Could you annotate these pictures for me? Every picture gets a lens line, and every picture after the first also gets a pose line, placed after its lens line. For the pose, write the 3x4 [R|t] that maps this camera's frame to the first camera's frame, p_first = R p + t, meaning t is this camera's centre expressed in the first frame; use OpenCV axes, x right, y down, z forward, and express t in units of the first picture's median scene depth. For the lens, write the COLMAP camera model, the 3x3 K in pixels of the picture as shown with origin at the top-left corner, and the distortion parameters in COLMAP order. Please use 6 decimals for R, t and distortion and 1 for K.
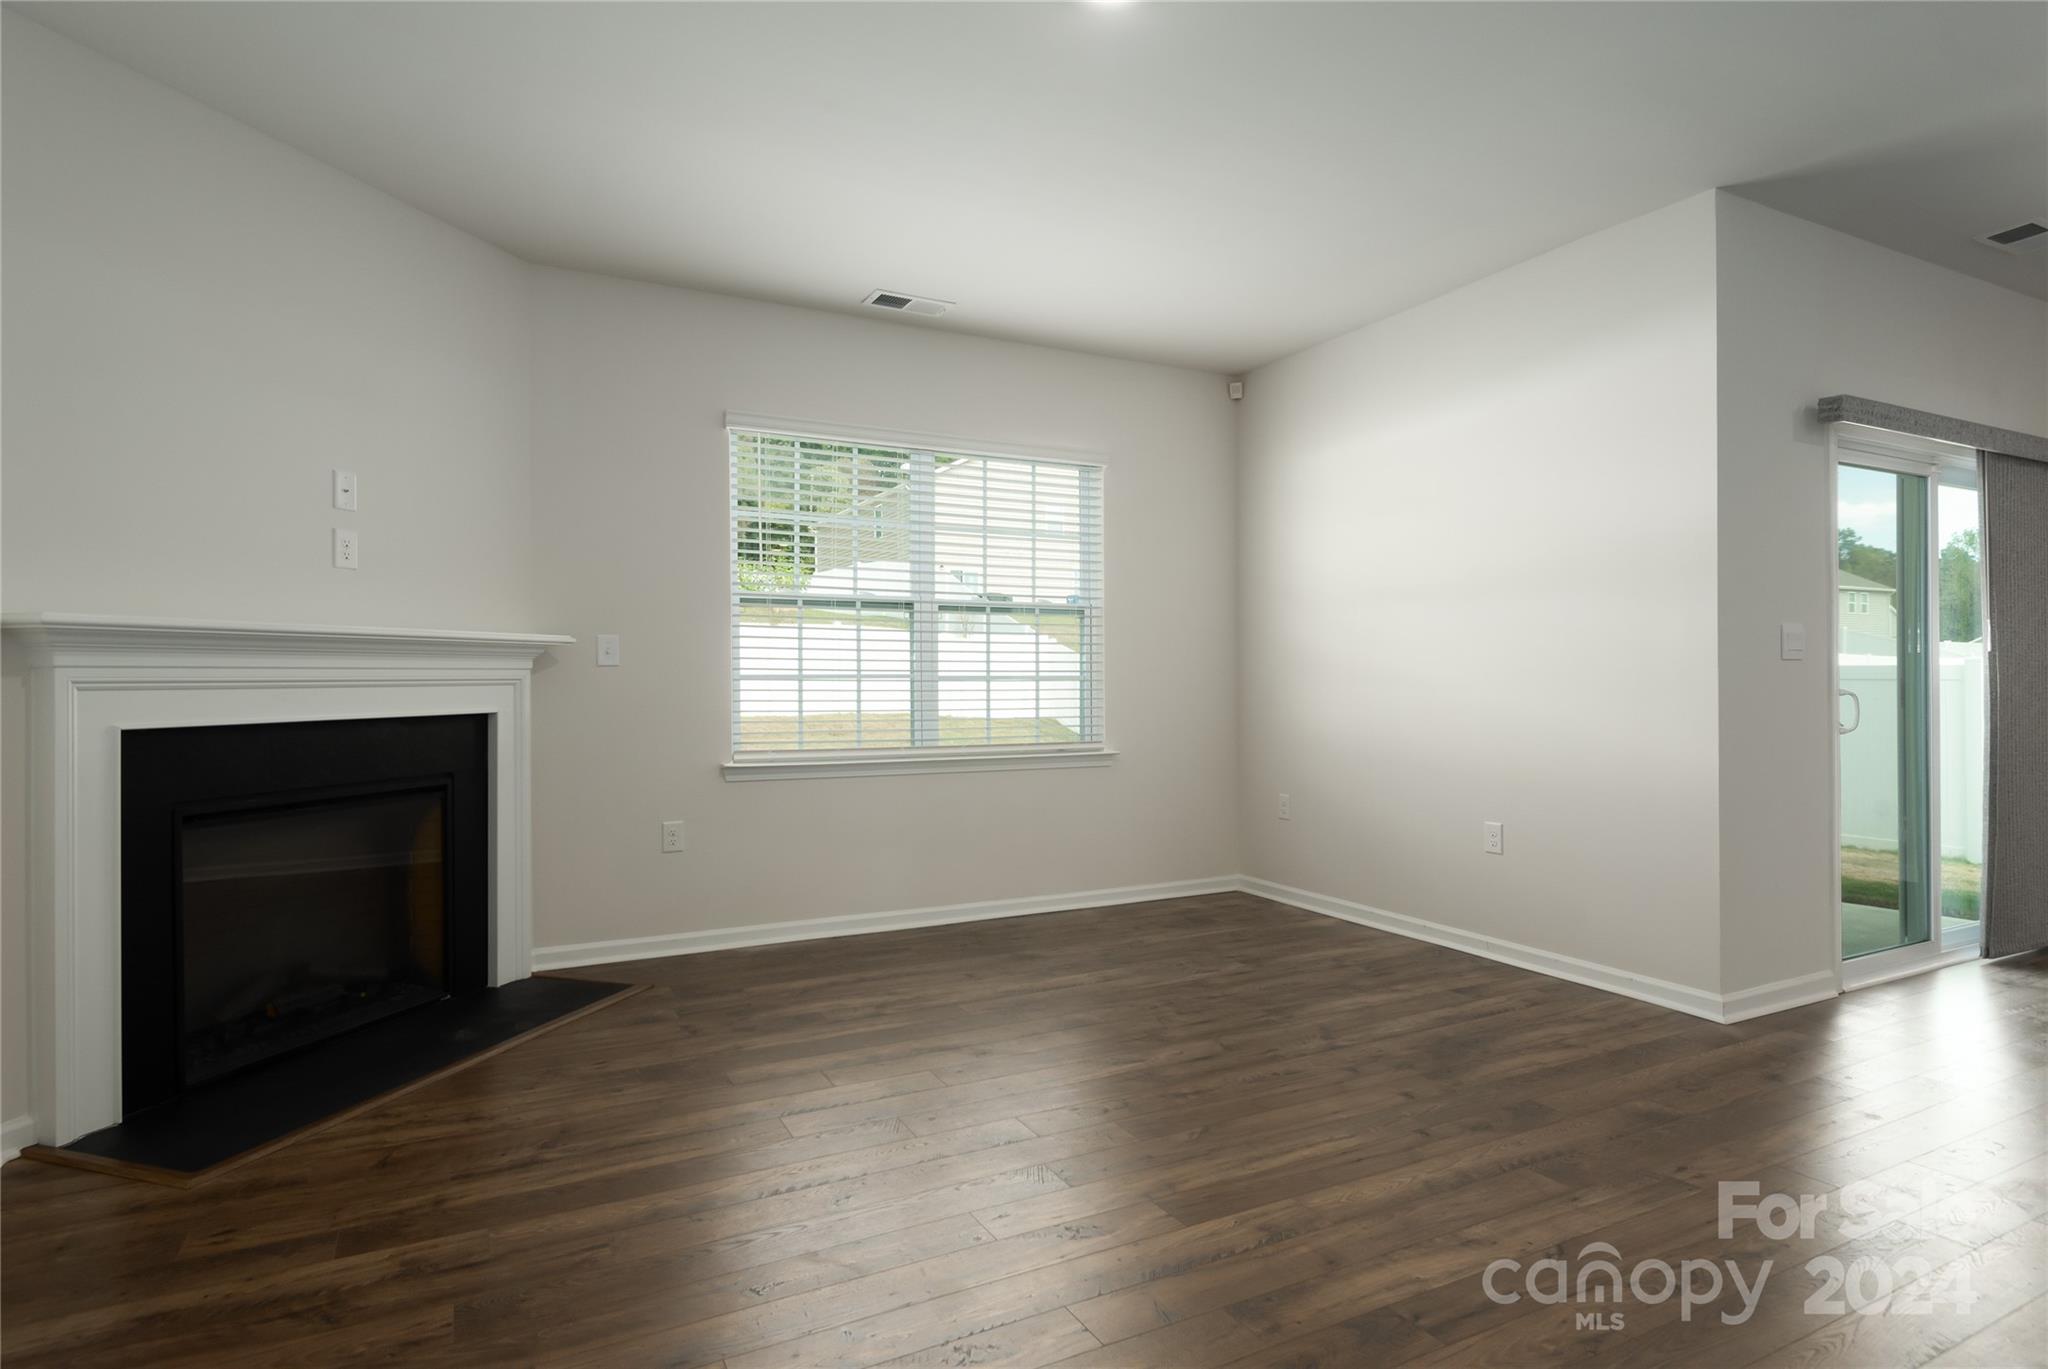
lens RADIAL K [[1052.9, 0, 1017.8], [0, 1052.9, 684.1], [0, 0, 1]] dist [0.010370, -0.002597]
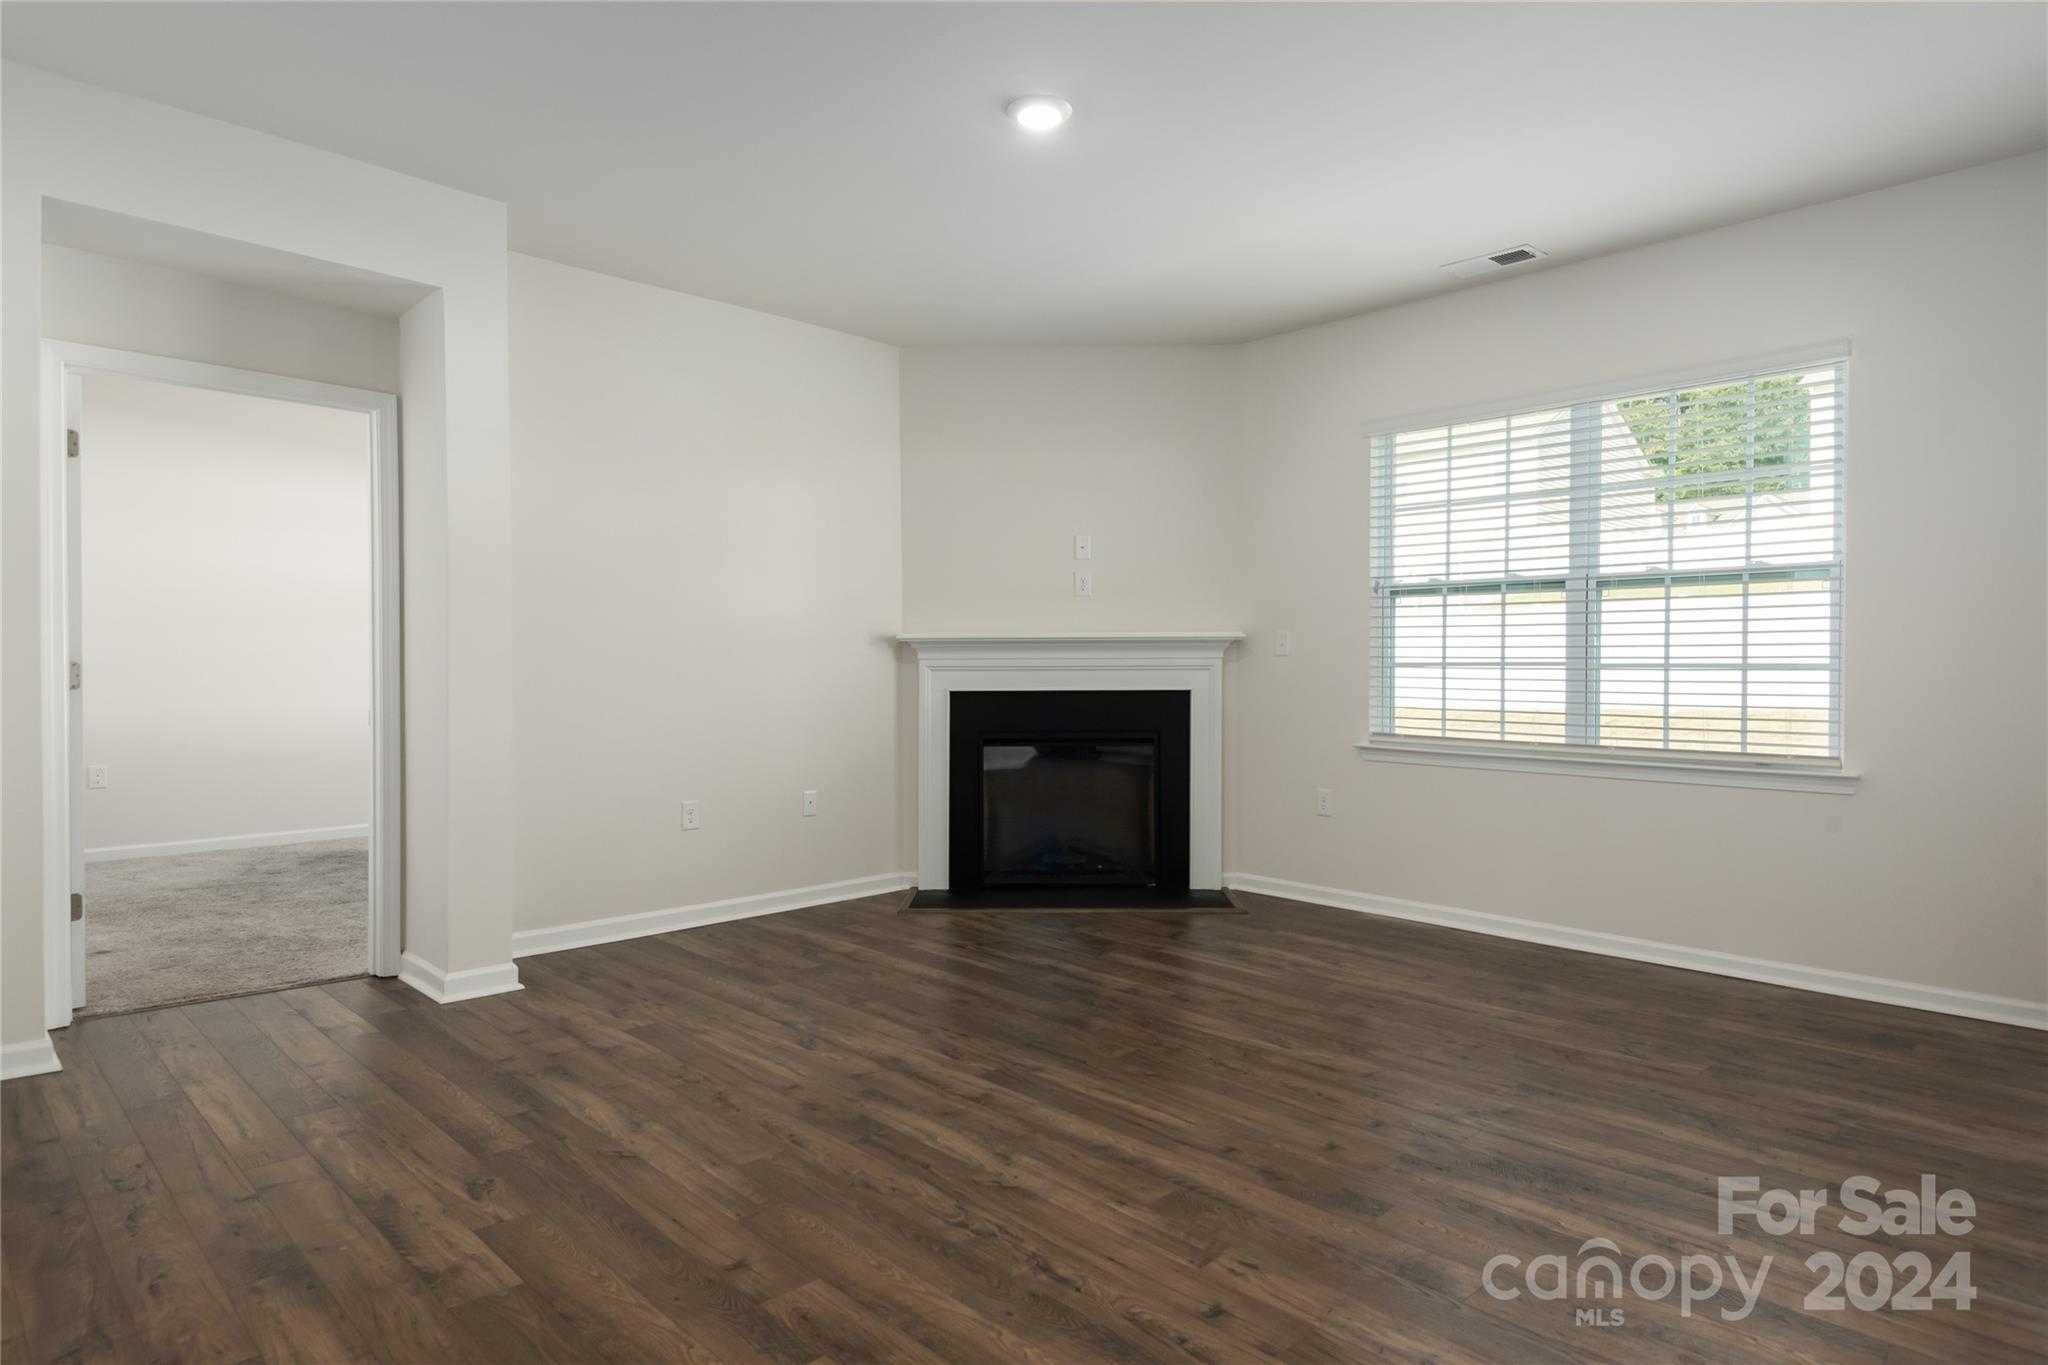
lens RADIAL K [[1140.3, 0, 998.6], [0, 1140.3, 677.4], [0, 0, 1]] dist [0.005822, -0.002448]
pose [[0.286869, 0.009517, -0.957923, 0.843464], [-0.009041, 0.999933, 0.007227, 0.001594], [0.957927, 0.006587, 0.286936, 0.336725]]
